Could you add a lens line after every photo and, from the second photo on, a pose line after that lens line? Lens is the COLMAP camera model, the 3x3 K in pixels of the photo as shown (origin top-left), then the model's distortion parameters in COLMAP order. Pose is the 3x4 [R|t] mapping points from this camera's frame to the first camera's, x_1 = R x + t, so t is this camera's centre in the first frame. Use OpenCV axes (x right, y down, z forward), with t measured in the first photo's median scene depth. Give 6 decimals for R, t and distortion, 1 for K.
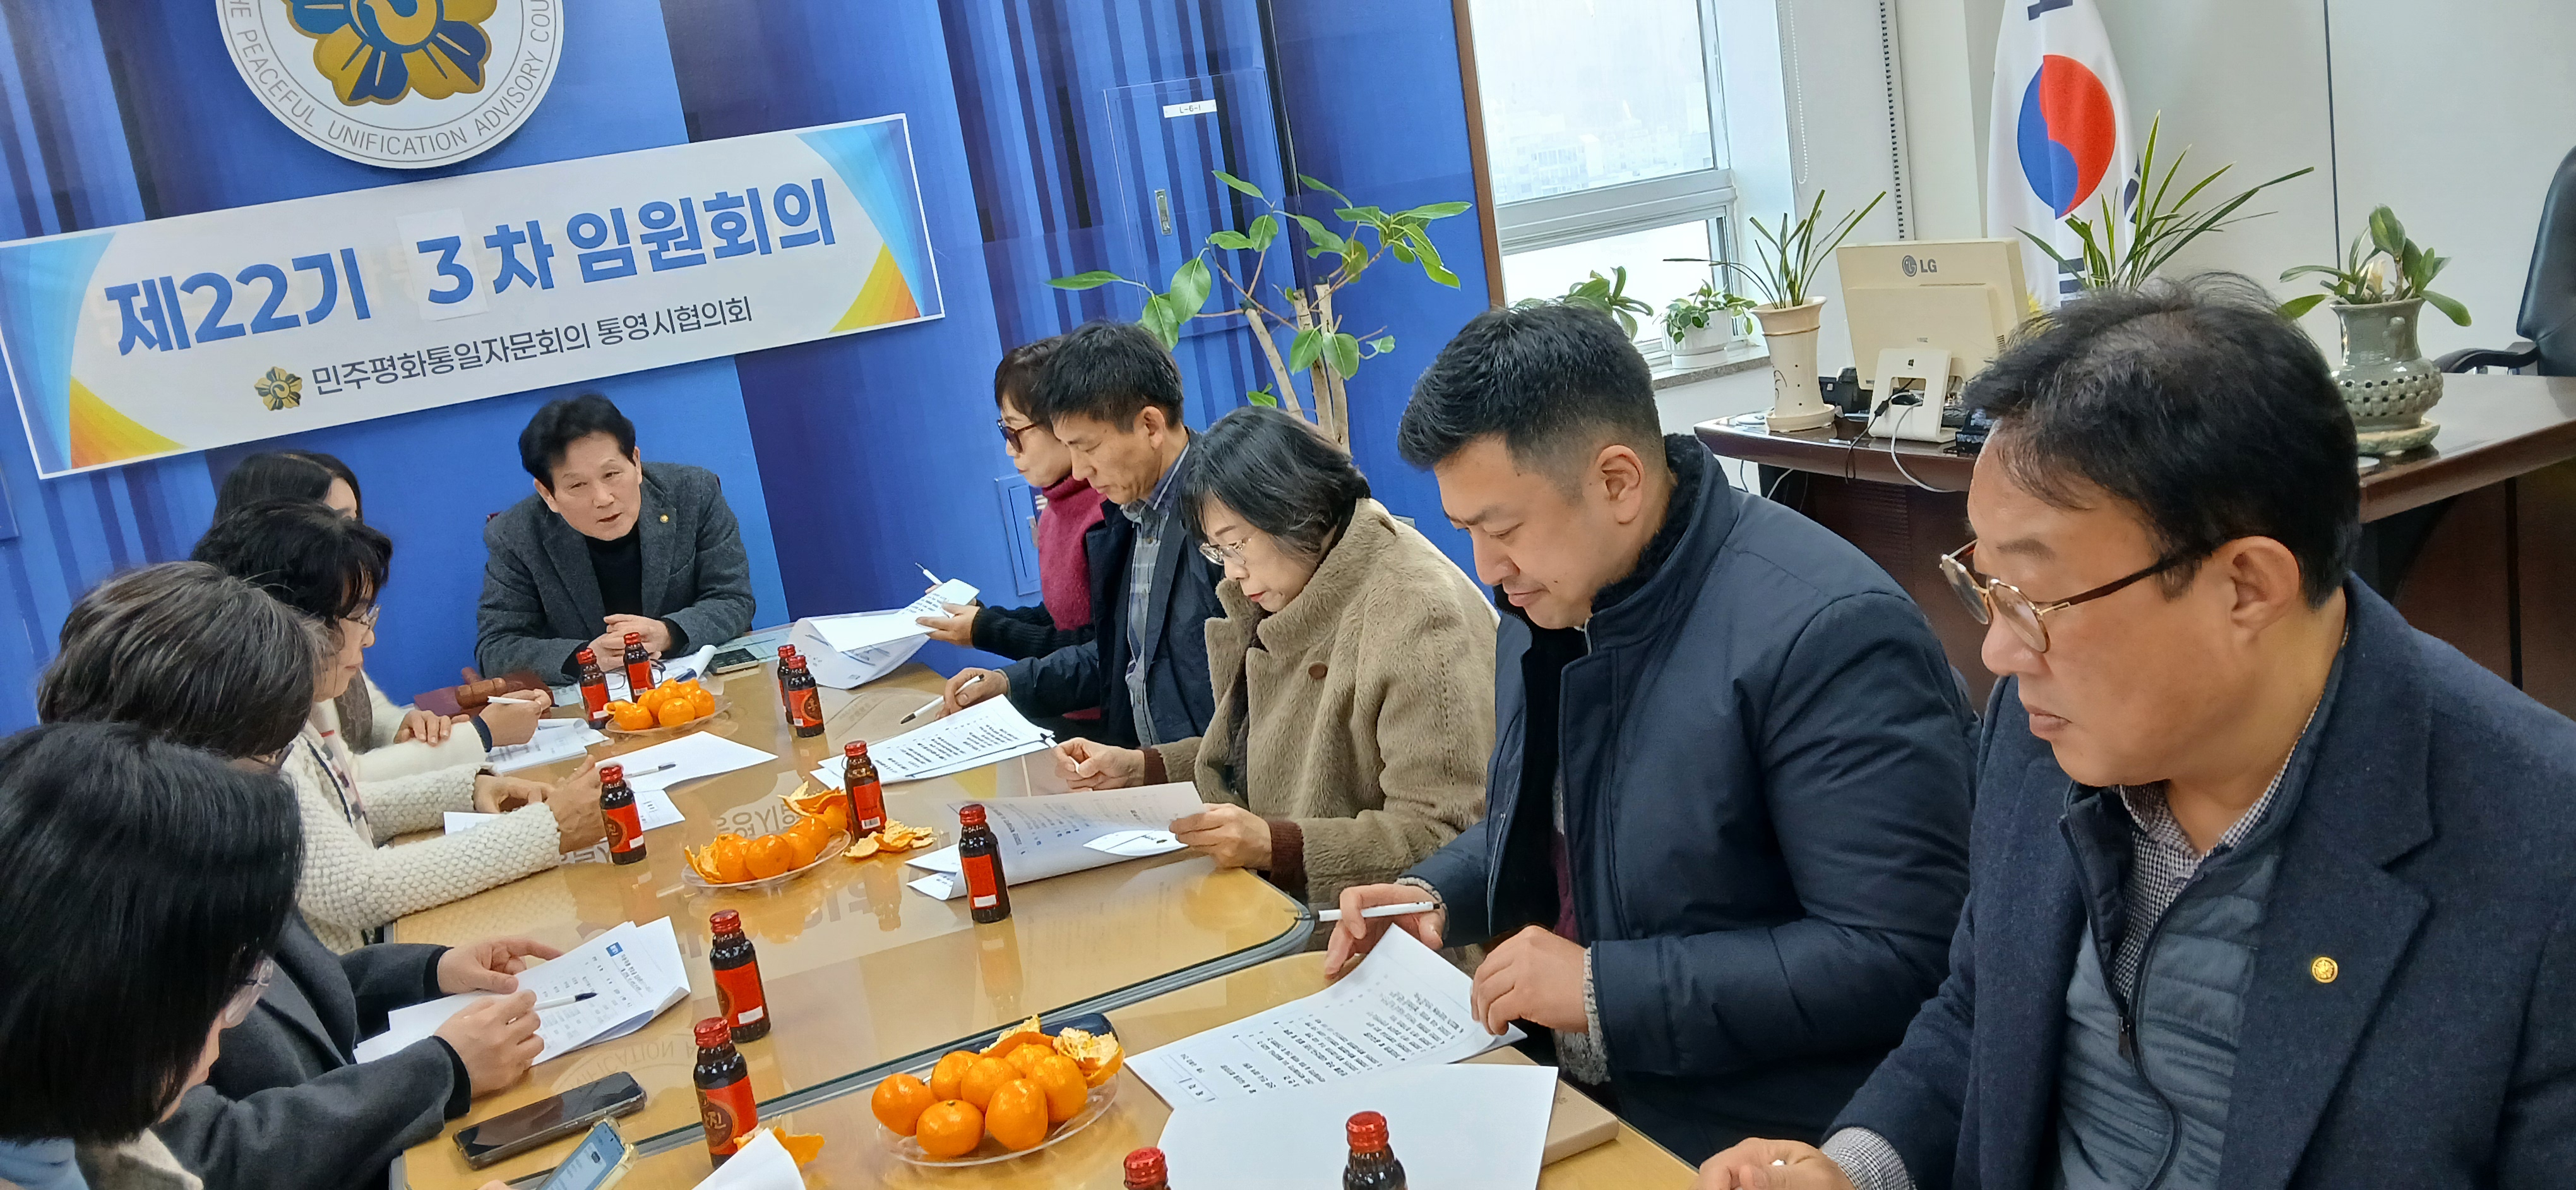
lens RADIAL K [[2096.6, 0, 1338.3], [0, 2096.6, 595.9], [0, 0, 1]] dist [0.089326, -0.168776]
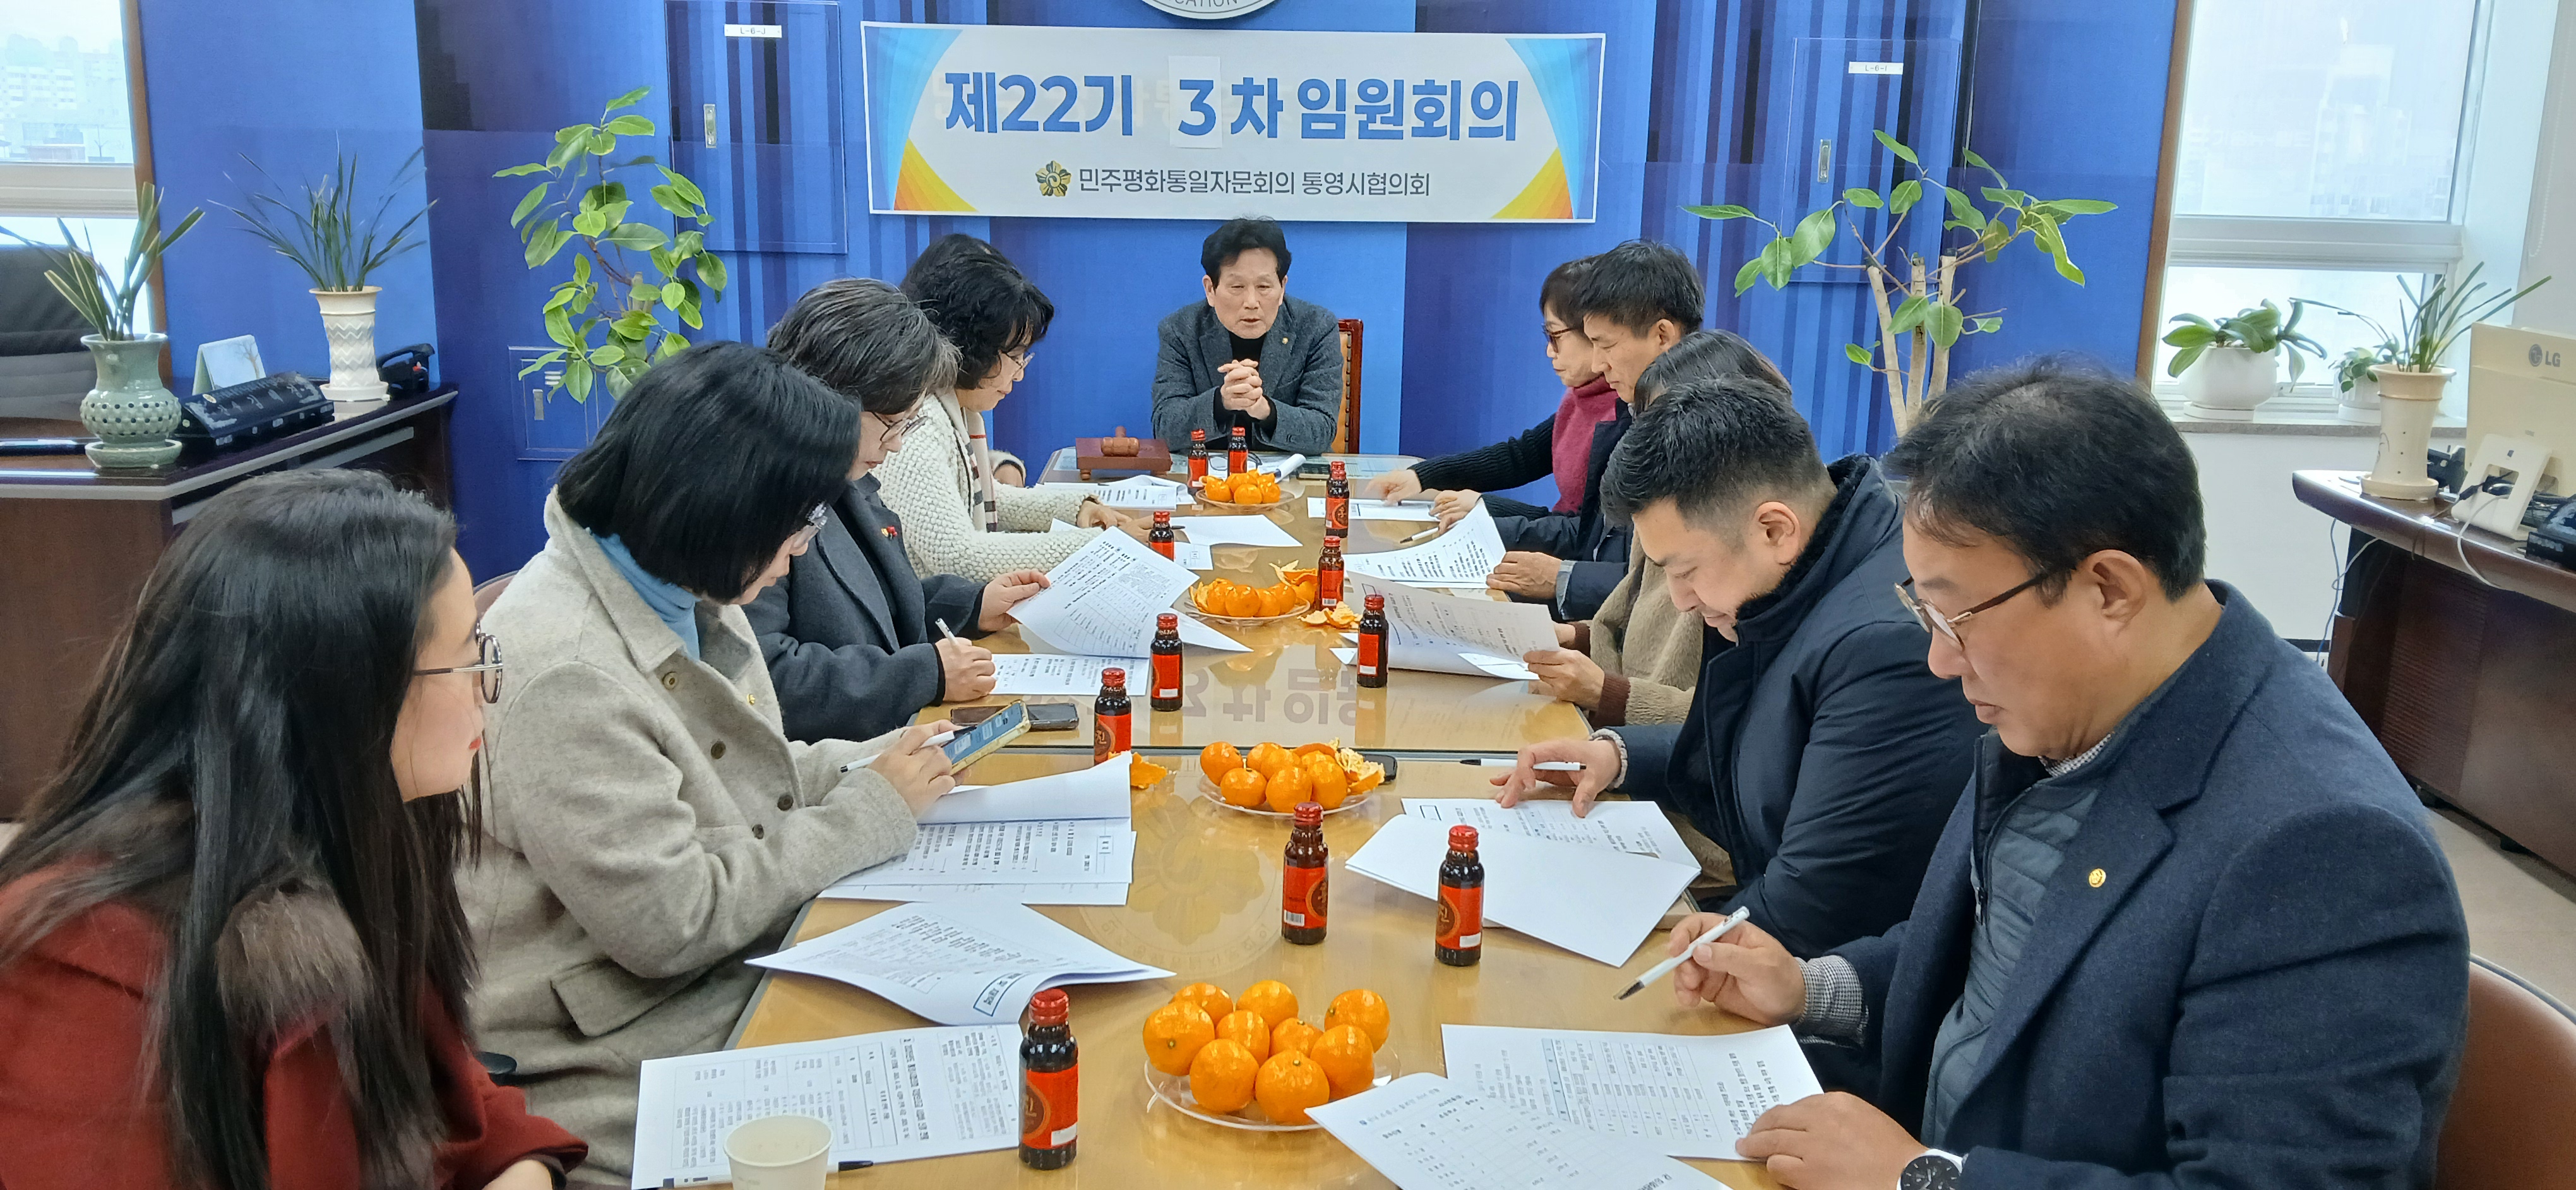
lens RADIAL K [[2180.4, 0, 1331.2], [0, 2180.4, 629.3], [0, 0, 1]] dist [0.173763, -0.378017]
pose [[0.906075, 0.251408, -0.340326, 0.147551], [-0.235969, 0.967880, 0.086762, 0.006803], [0.351207, 0.001694, 0.936296, -0.141798]]
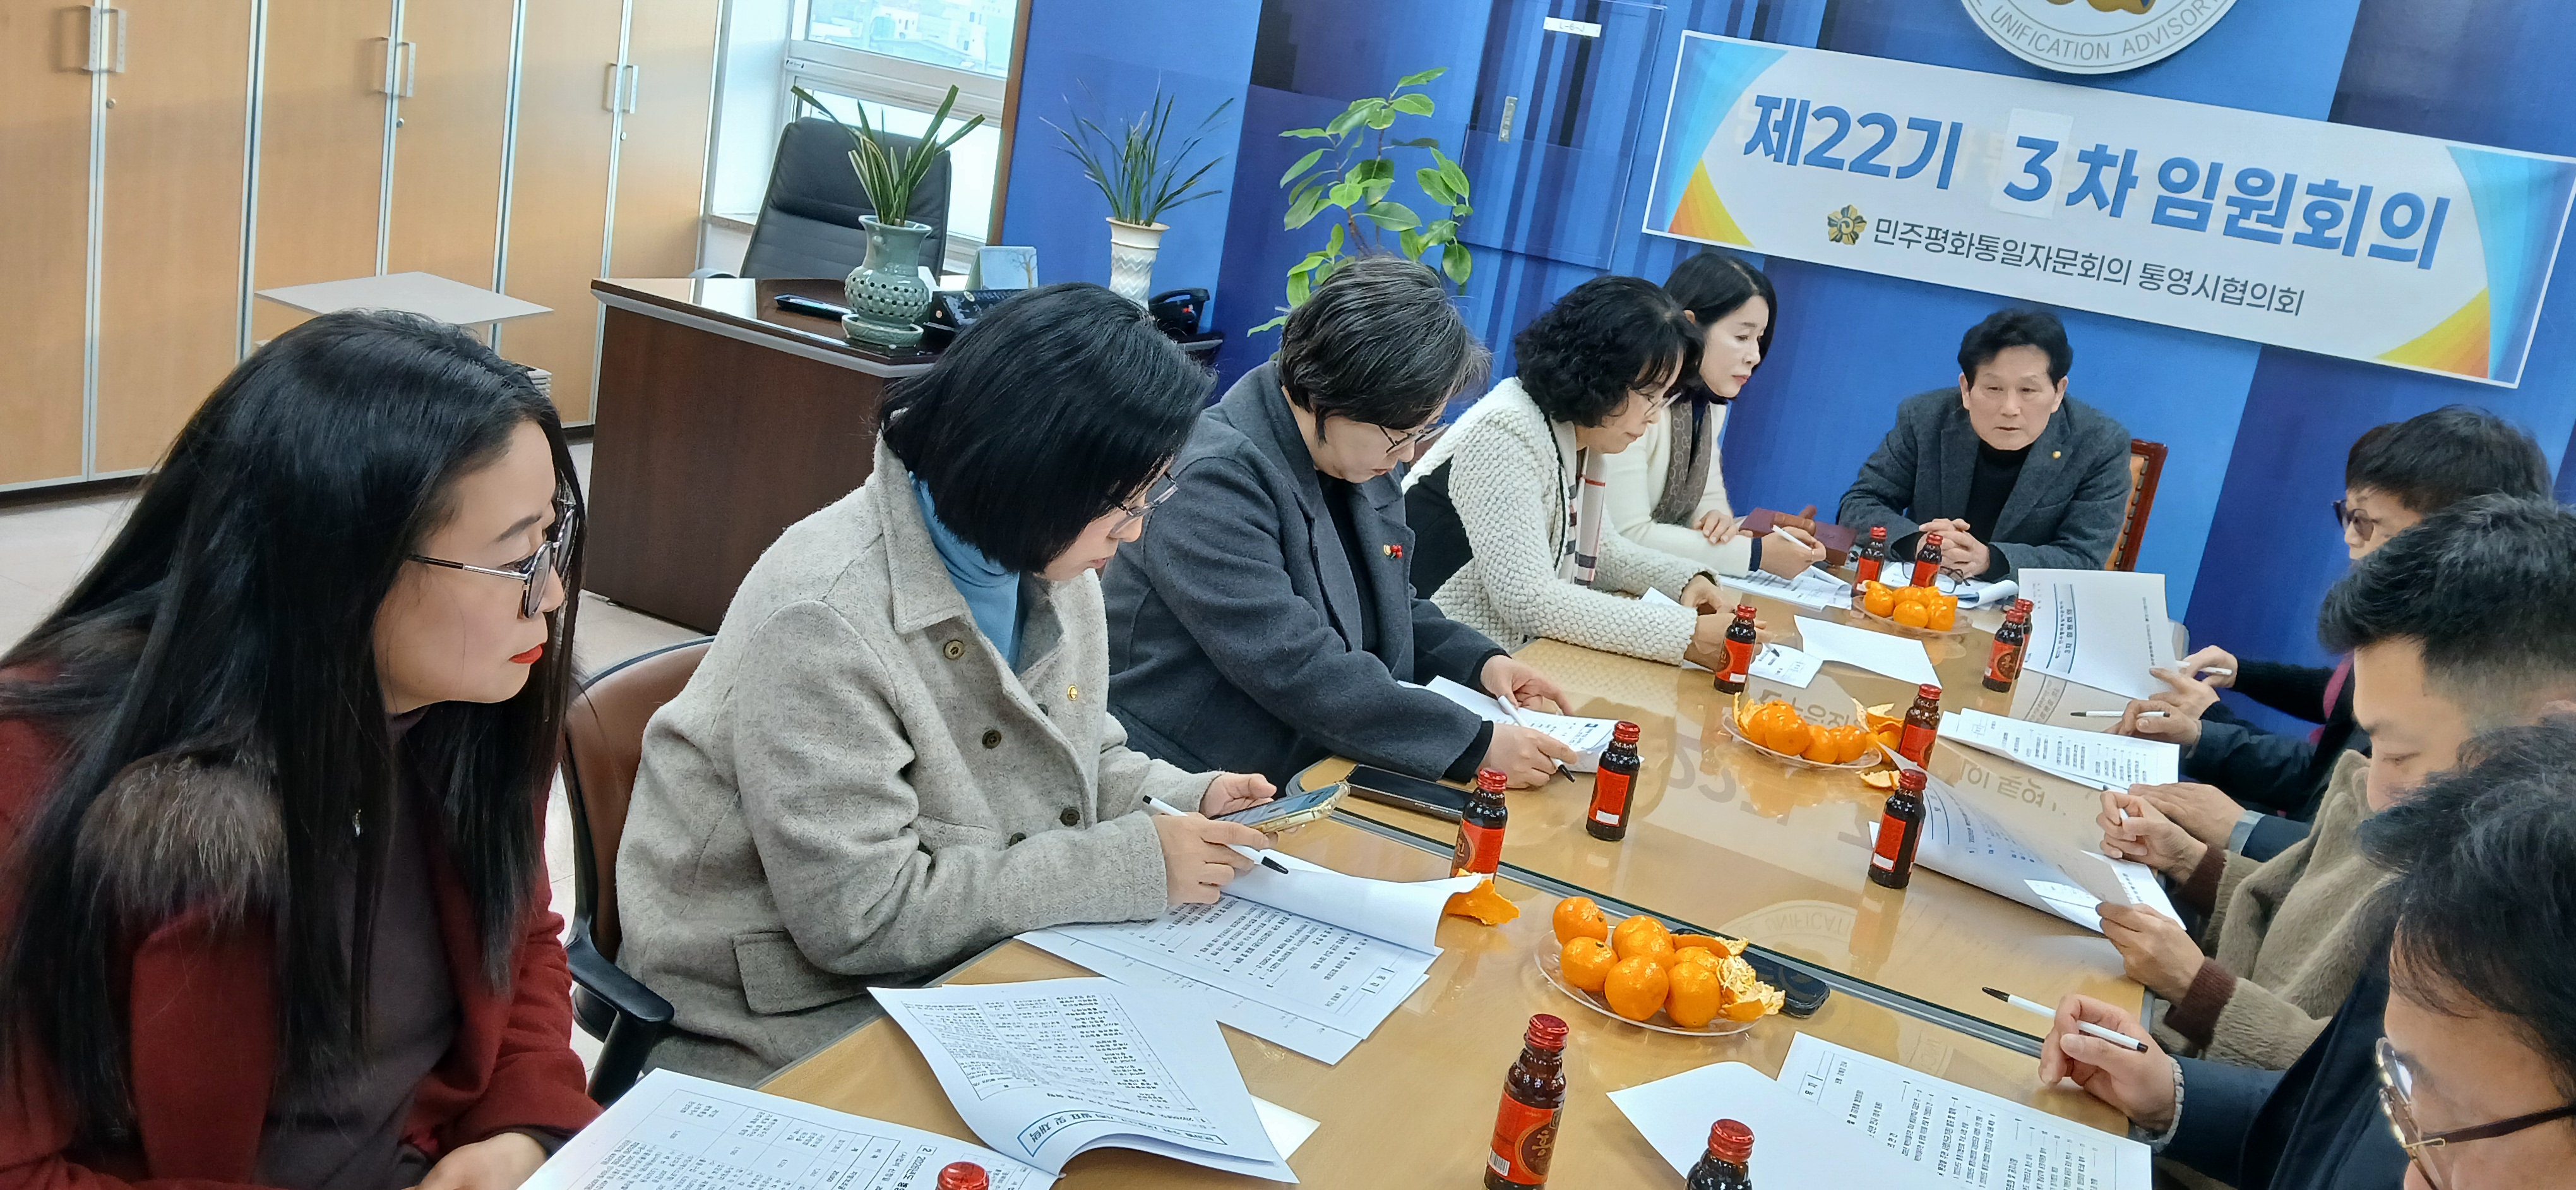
lens RADIAL K [[2119.5, 0, 1288.0], [0, 2119.5, 595.0], [0, 0, 1]] dist [0.088538, -0.222180]
pose [[0.586131, 0.426807, -0.688685, 0.175623], [-0.408981, 0.889619, 0.203255, -0.032104], [0.699418, 0.162525, 0.695989, 0.050744]]
